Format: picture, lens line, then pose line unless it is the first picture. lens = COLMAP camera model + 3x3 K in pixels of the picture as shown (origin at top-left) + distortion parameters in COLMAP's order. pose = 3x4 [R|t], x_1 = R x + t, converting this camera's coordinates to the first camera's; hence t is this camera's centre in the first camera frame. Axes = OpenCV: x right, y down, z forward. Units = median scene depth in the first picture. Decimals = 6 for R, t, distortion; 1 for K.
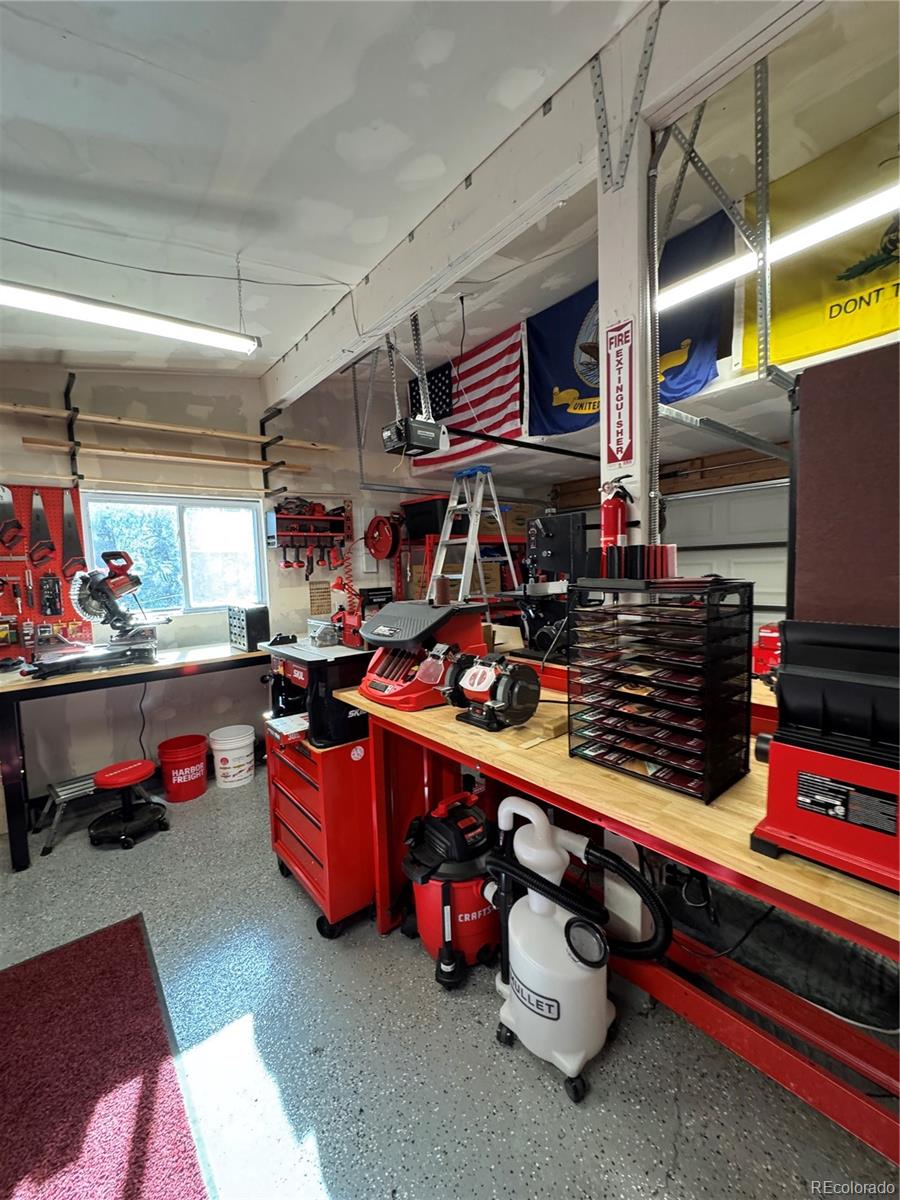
lens RADIAL K [[479.3, 0, 452.3], [0, 479.3, 599.2], [0, 0, 1]] dist [-0.002637, 0.000272]
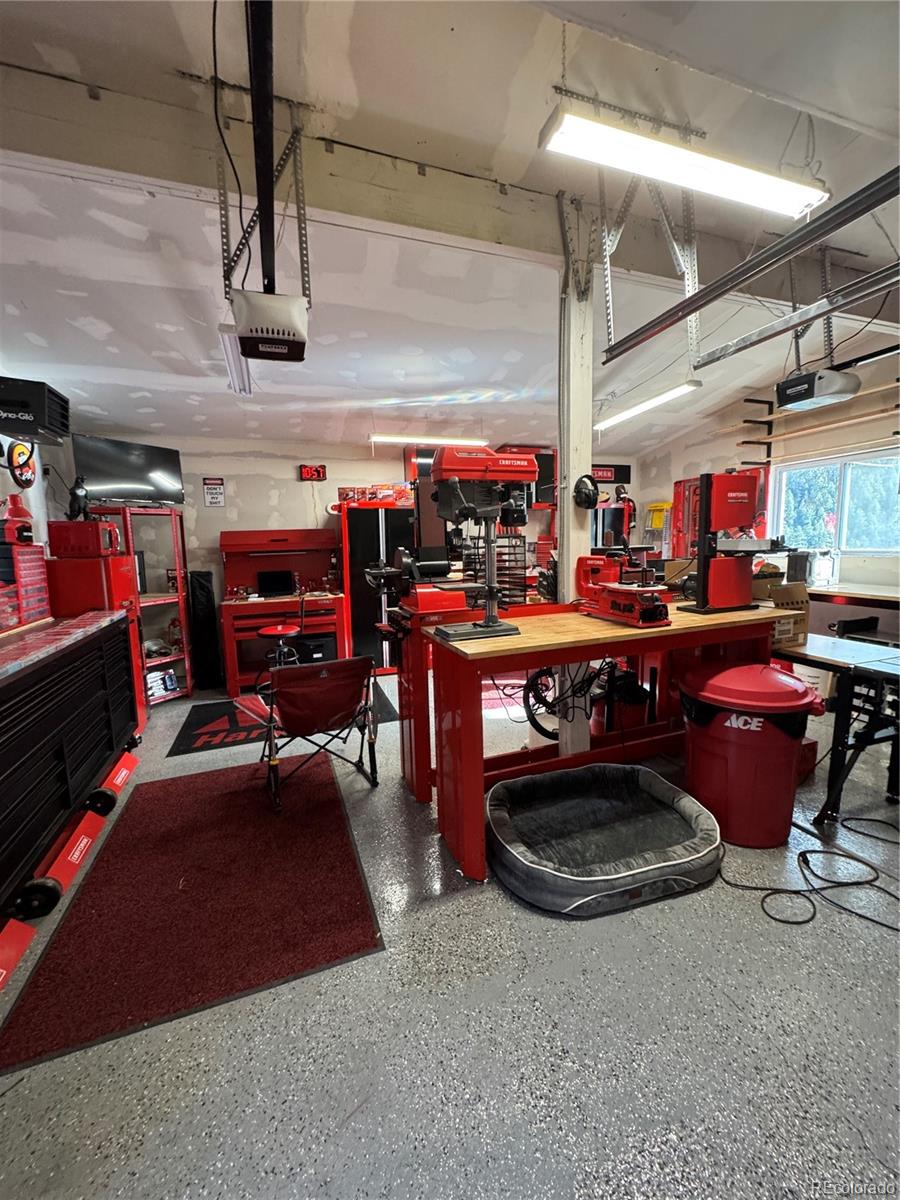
lens RADIAL K [[479.3, 0, 450.0], [0, 479.3, 601.5], [0, 0, 1]] dist [-0.002637, 0.000272]
pose [[-0.338548, 0.162557, -0.926801, 1.203064], [-0.030842, 0.982518, 0.183596, -0.060540], [0.940443, 0.090741, -0.327616, 0.654919]]
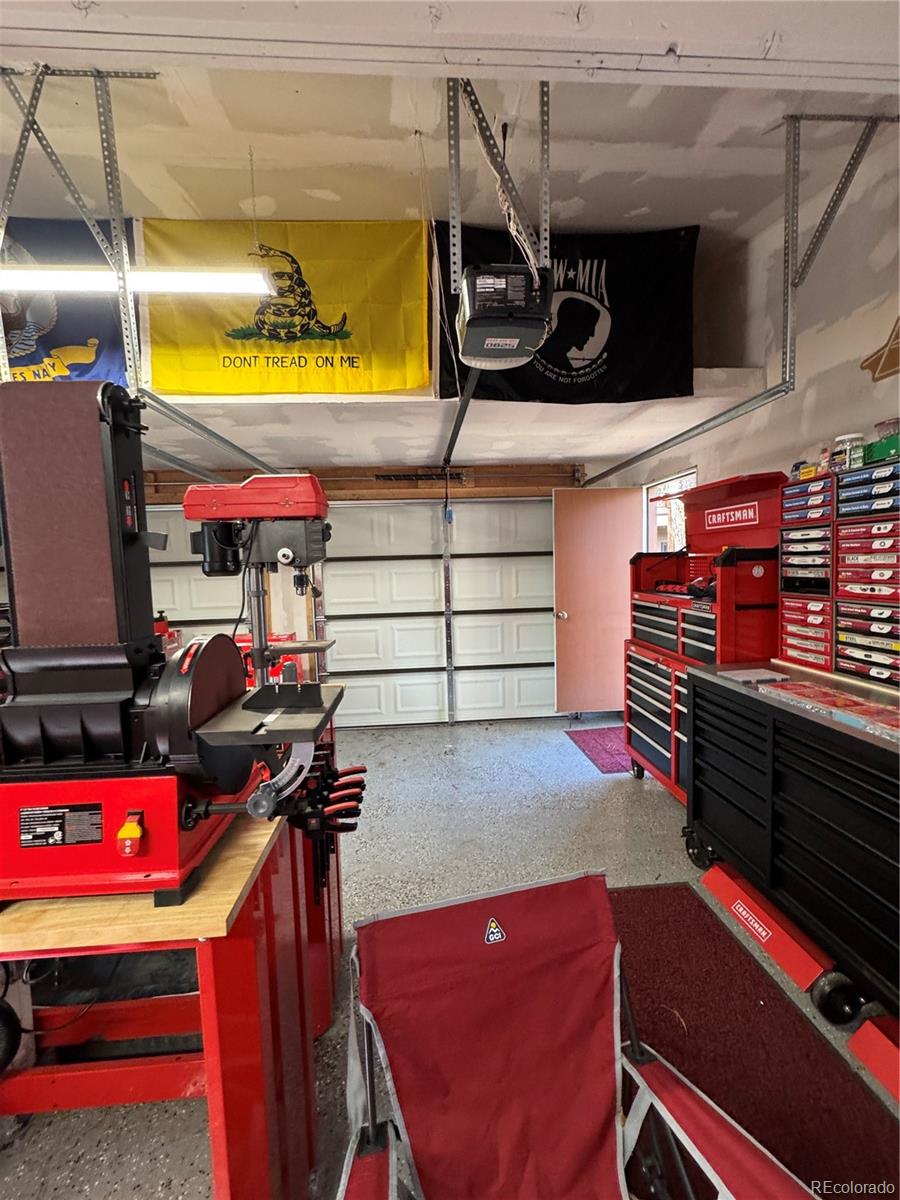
lens RADIAL K [[479.3, 0, 451.8], [0, 479.3, 598.5], [0, 0, 1]] dist [-0.002637, 0.000272]
pose [[0.580023, -0.043133, 0.813457, 0.139047], [0.070243, 0.997526, 0.002807, 0.001650], [-0.811566, 0.055512, 0.581618, -0.074050]]
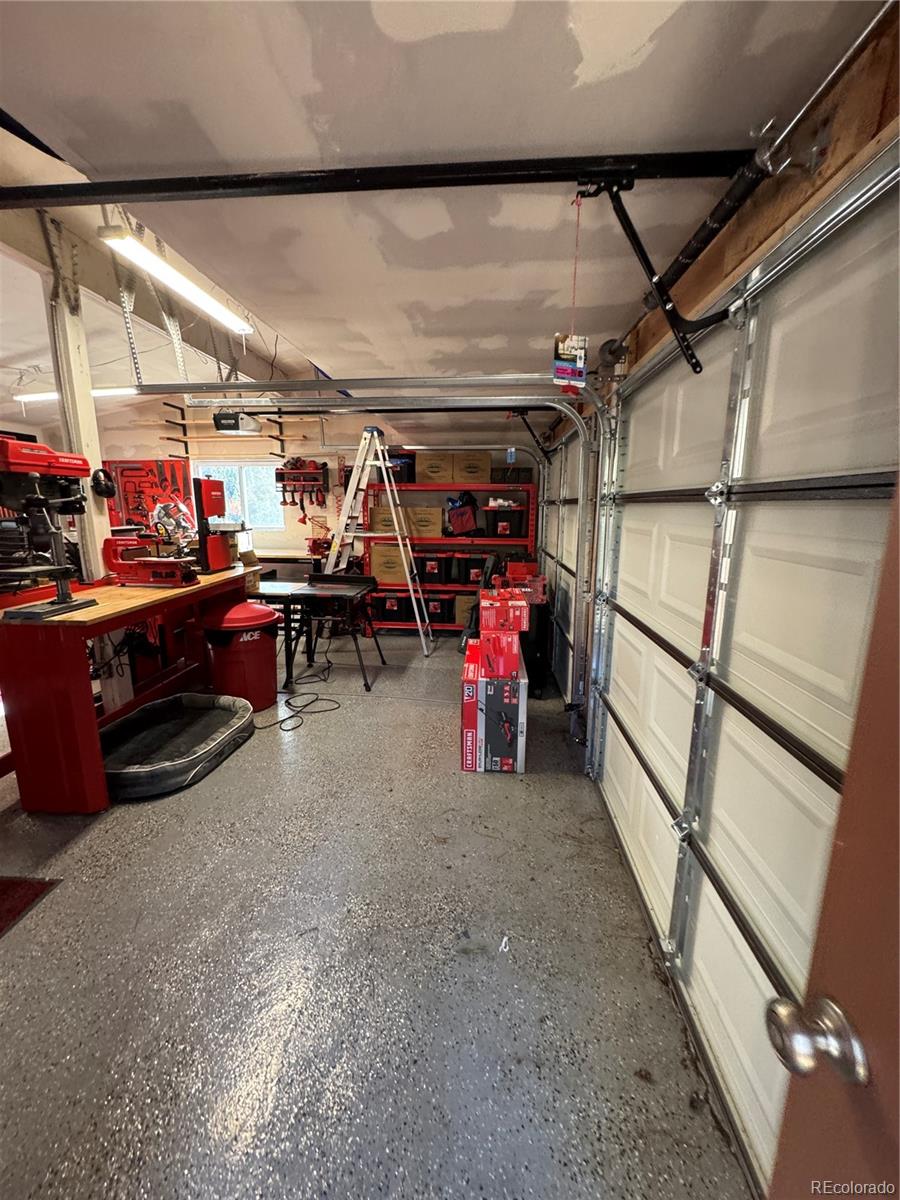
lens RADIAL K [[479.3, 0, 444.6], [0, 479.3, 600.8], [0, 0, 1]] dist [-0.002637, 0.000272]
pose [[0.717679, 0.173249, -0.674479, 1.562587], [-0.080169, 0.982674, 0.167110, -0.087450], [0.691744, -0.065859, 0.719133, 0.321532]]
